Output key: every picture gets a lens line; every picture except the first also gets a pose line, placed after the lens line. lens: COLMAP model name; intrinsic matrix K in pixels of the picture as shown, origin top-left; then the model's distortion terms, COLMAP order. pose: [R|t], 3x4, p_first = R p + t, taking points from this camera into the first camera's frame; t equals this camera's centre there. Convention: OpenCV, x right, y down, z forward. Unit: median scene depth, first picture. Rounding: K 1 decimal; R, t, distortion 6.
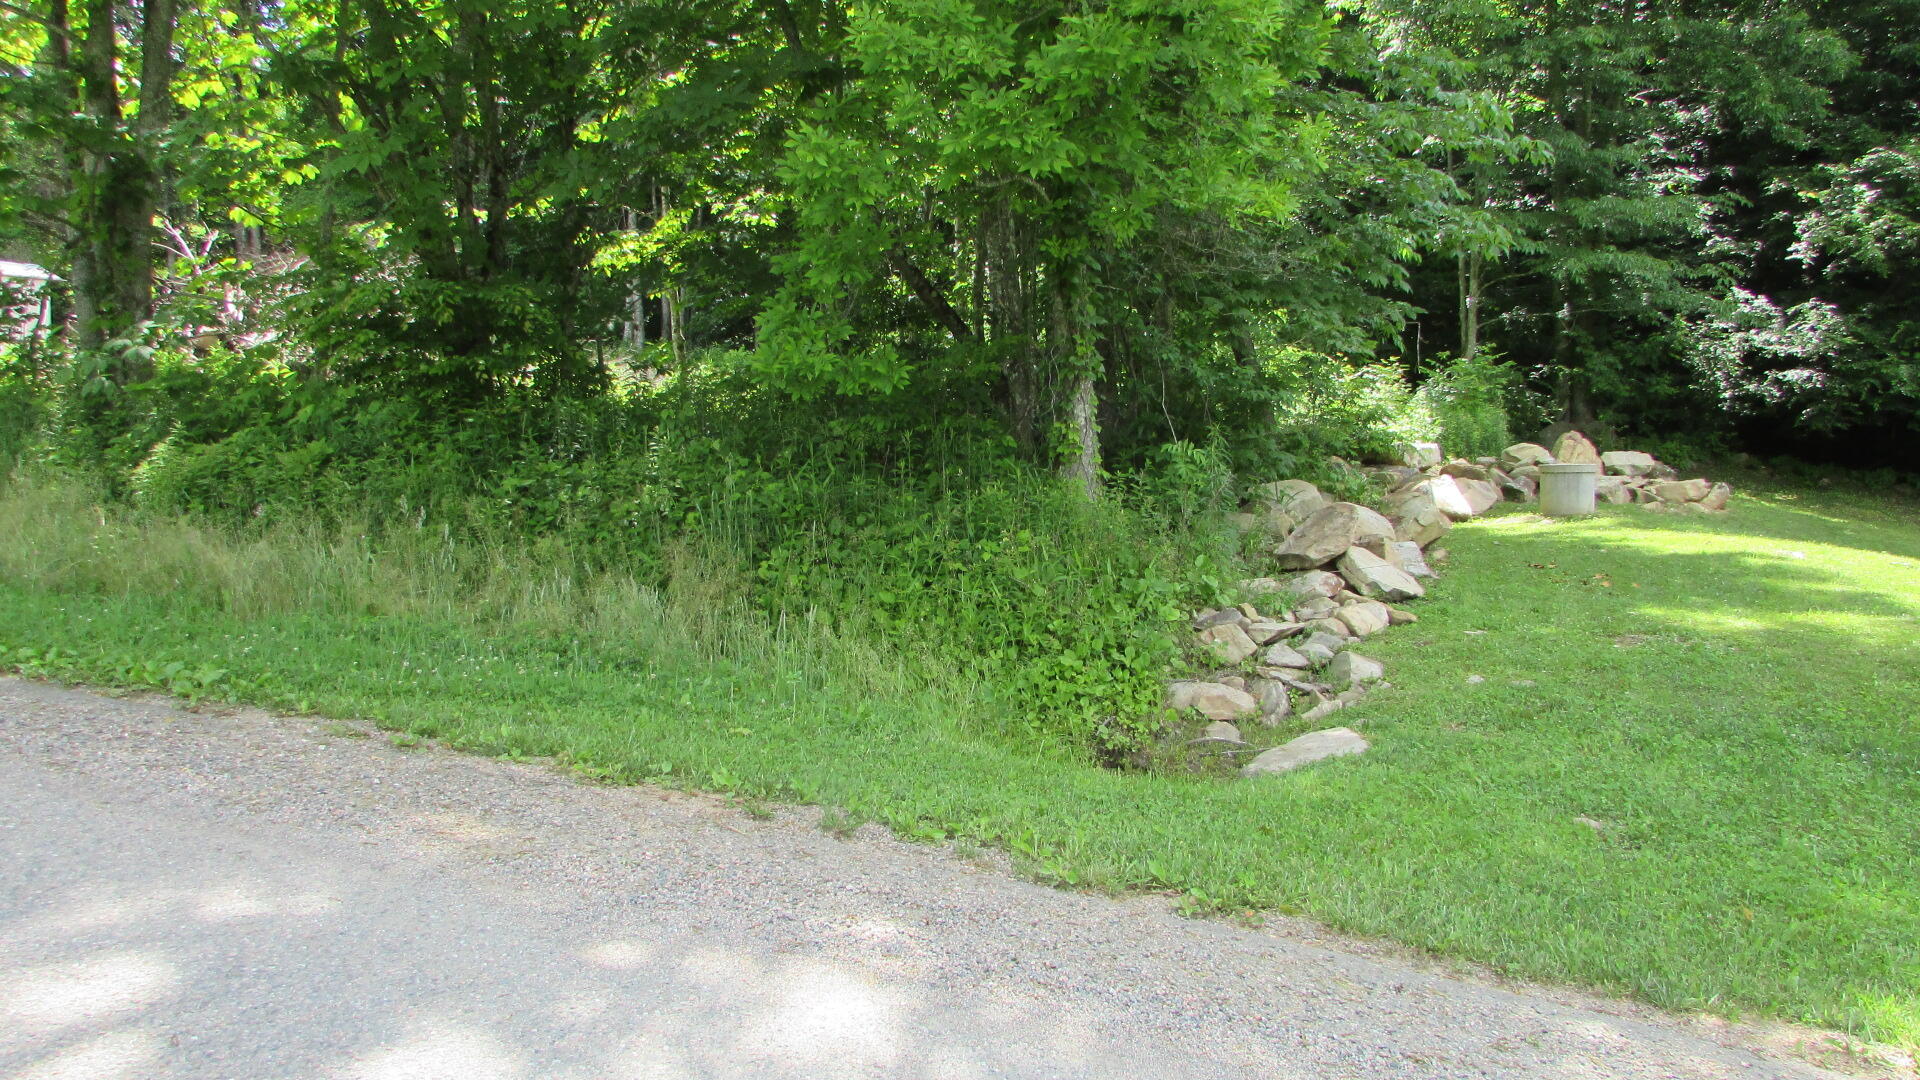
lens RADIAL K [[1439.3, 0, 961.1], [0, 1439.3, 531.0], [0, 0, 1]] dist [-0.038553, 0.018435]
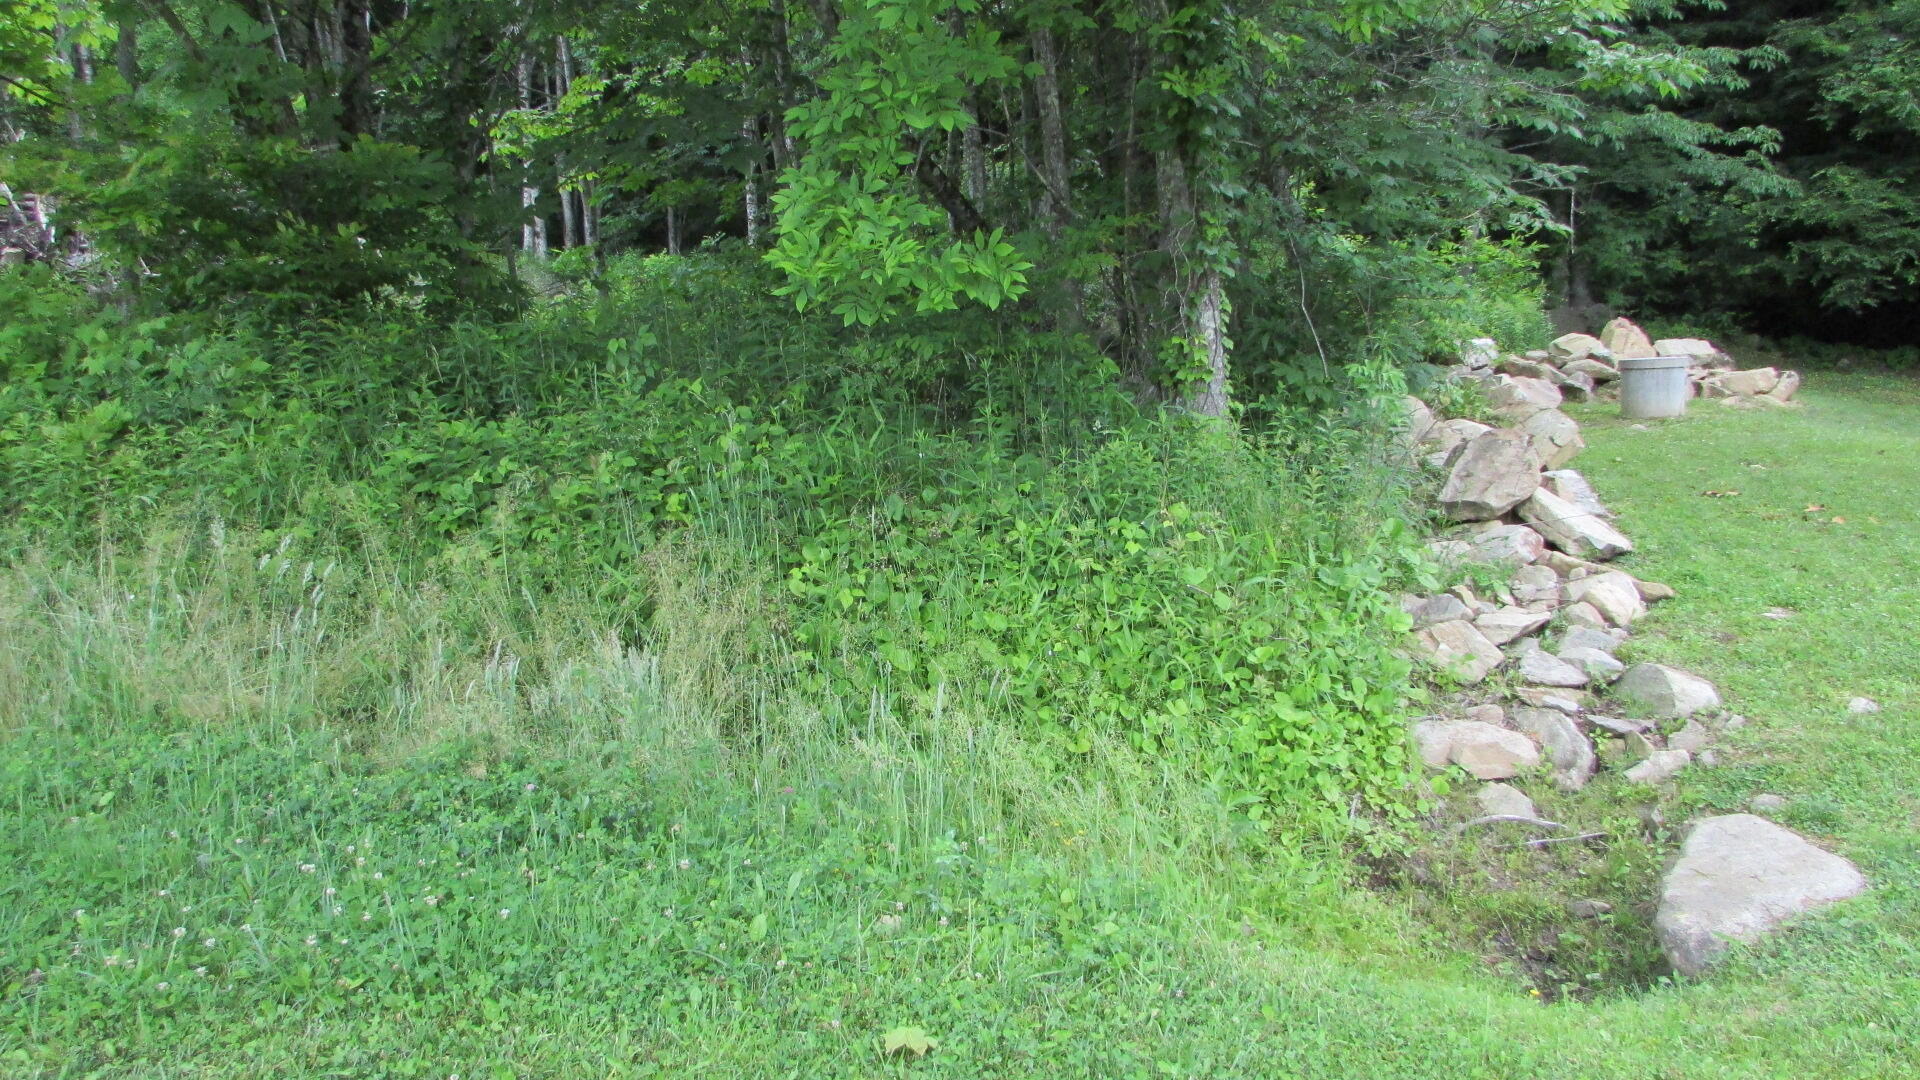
lens RADIAL K [[1439.3, 0, 959.2], [0, 1439.3, 554.6], [0, 0, 1]] dist [-0.038553, 0.018435]
pose [[0.997510, -0.042656, 0.056157, -0.089365], [0.037734, 0.995583, 0.085969, -0.035428], [-0.059576, -0.083636, 0.994714, 0.307096]]
